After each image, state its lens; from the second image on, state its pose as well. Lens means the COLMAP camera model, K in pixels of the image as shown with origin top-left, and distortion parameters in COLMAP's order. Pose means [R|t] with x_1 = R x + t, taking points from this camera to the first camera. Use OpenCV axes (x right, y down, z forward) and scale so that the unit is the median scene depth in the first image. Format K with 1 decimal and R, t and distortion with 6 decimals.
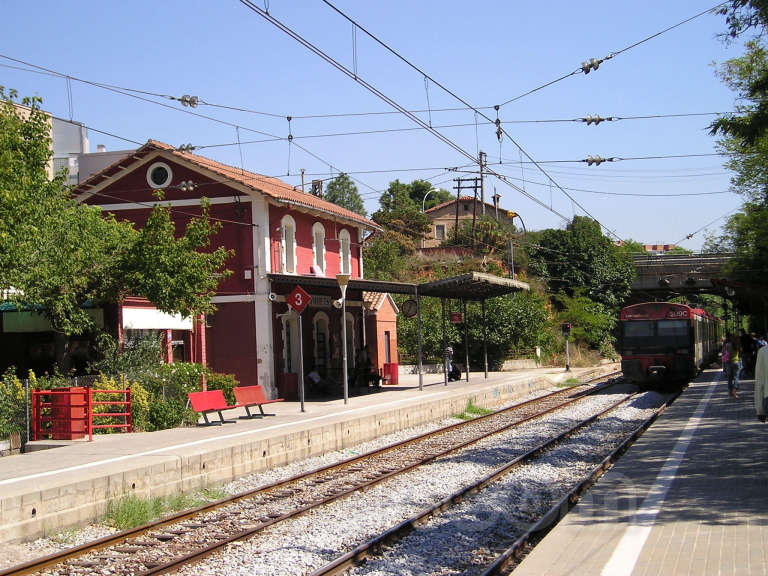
lens RADIAL K [[1389.3, 0, 384.0], [0, 1389.3, 288.0], [0, 0, 1]] dist [-0.039010, -0.067741]
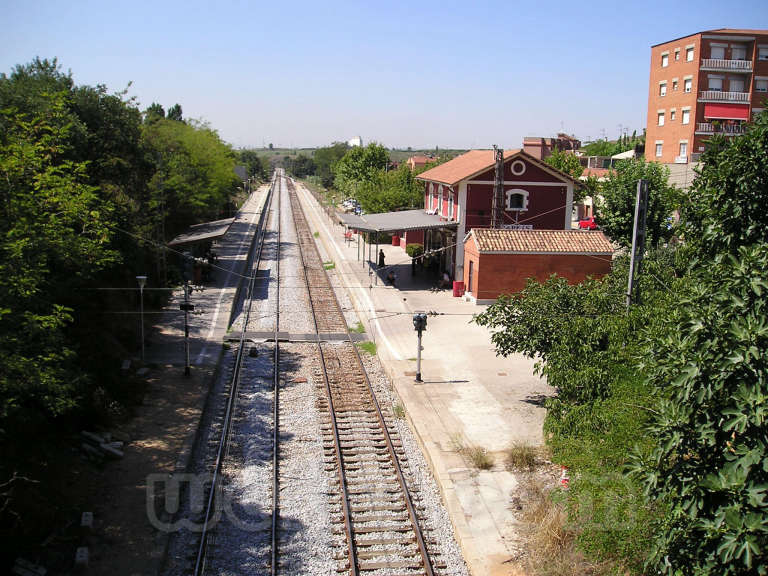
lens RADIAL K [[786.3, 0, 395.5], [0, 786.3, 289.7], [0, 0, 1]] dist [-0.133718, 0.081356]
pose [[-0.922231, 0.073570, -0.379574, 0.450454], [0.020111, 0.989528, 0.142932, -0.063532], [0.386115, 0.124182, -0.914054, 2.112709]]
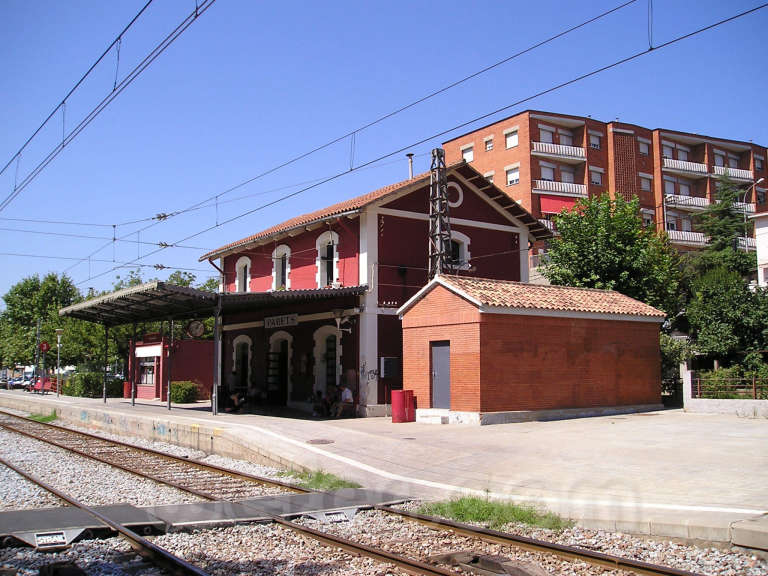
lens RADIAL K [[786.3, 0, 395.5], [0, 786.3, 289.7], [0, 0, 1]] dist [-0.133718, 0.081356]
pose [[-0.639864, -0.046061, -0.767107, 0.374486], [0.057308, 0.992563, -0.107401, 0.057994], [0.766349, -0.112683, -0.632465, 1.551764]]
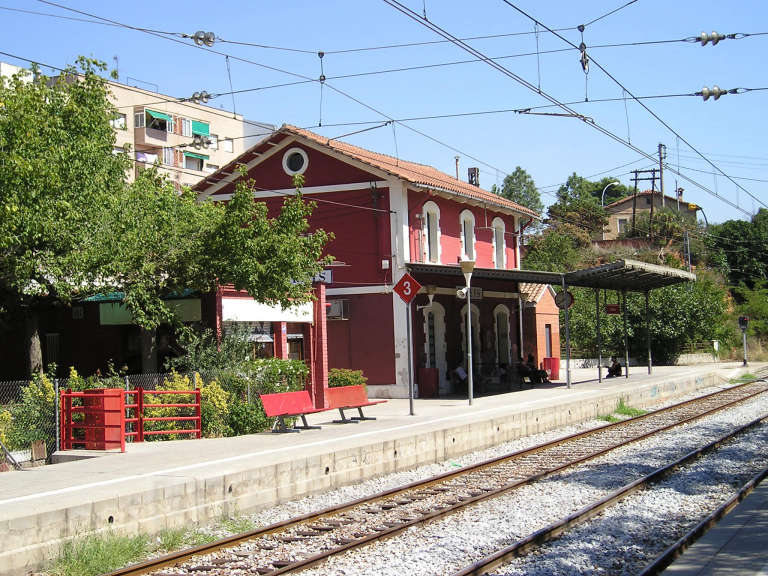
lens RADIAL K [[1299.2, 0, 384.0], [0, 1299.2, 288.0], [0, 0, 1]] dist [-0.052387, -0.037682]
pose [[0.988275, -0.003355, -0.152650, 0.034769], [0.003816, 0.999989, 0.002728, 0.003961], [0.152639, -0.003279, 0.988277, 0.120915]]
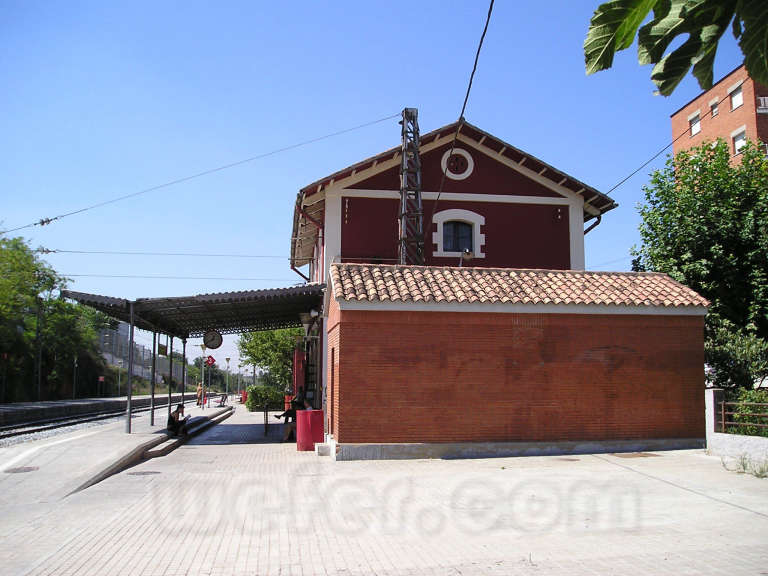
lens RADIAL K [[786.3, 0, 395.5], [0, 786.3, 289.7], [0, 0, 1]] dist [-0.133718, 0.081356]
pose [[-0.919739, -0.016099, -0.392201, 0.118297], [0.045428, 0.988079, -0.147092, 0.067372], [0.389894, -0.153103, -0.908043, 1.617900]]
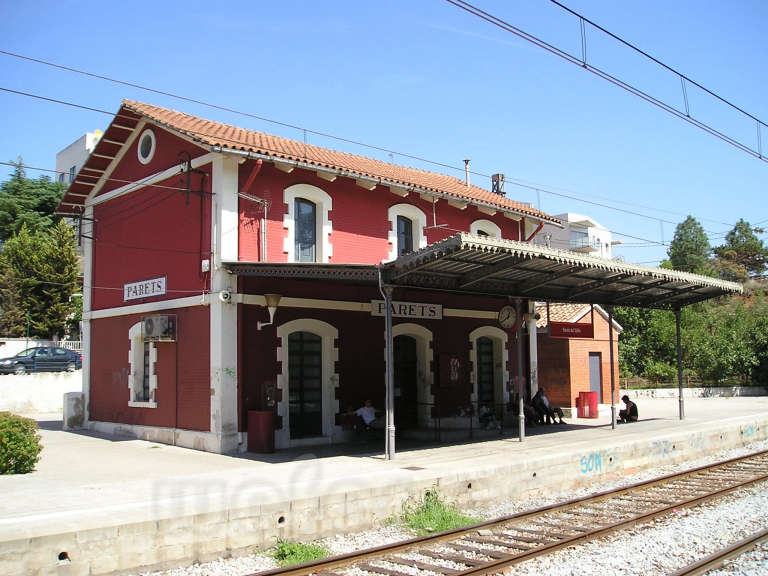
lens RADIAL K [[786.3, 0, 395.5], [0, 786.3, 289.7], [0, 0, 1]] dist [-0.133718, 0.081356]
pose [[0.862208, -0.029388, -0.505700, 0.173182], [0.004509, 0.998721, -0.050352, 0.021467], [0.506534, 0.041134, 0.861239, 0.688147]]
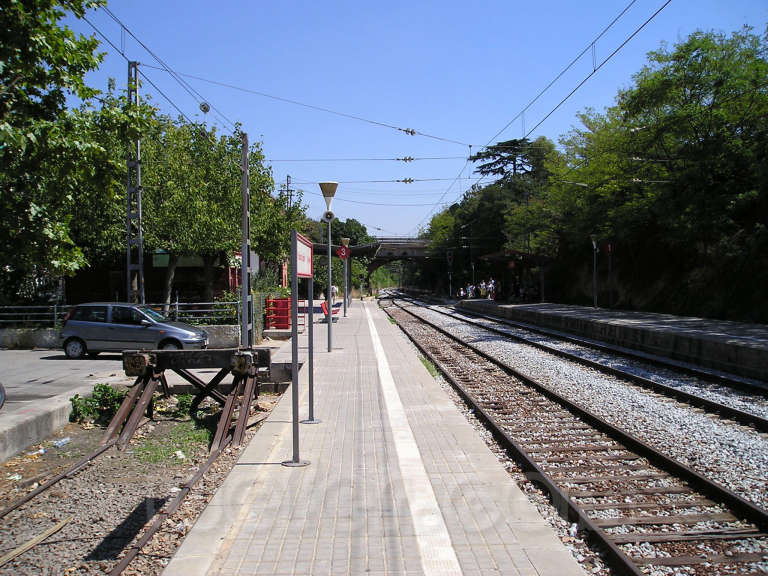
lens RADIAL K [[786.3, 0, 395.5], [0, 786.3, 289.7], [0, 0, 1]] dist [-0.133718, 0.081356]
pose [[0.955506, 0.019791, 0.294307, -0.196817], [-0.032011, 0.998811, 0.036763, 0.011760], [-0.293229, -0.044549, 0.955004, 0.030254]]
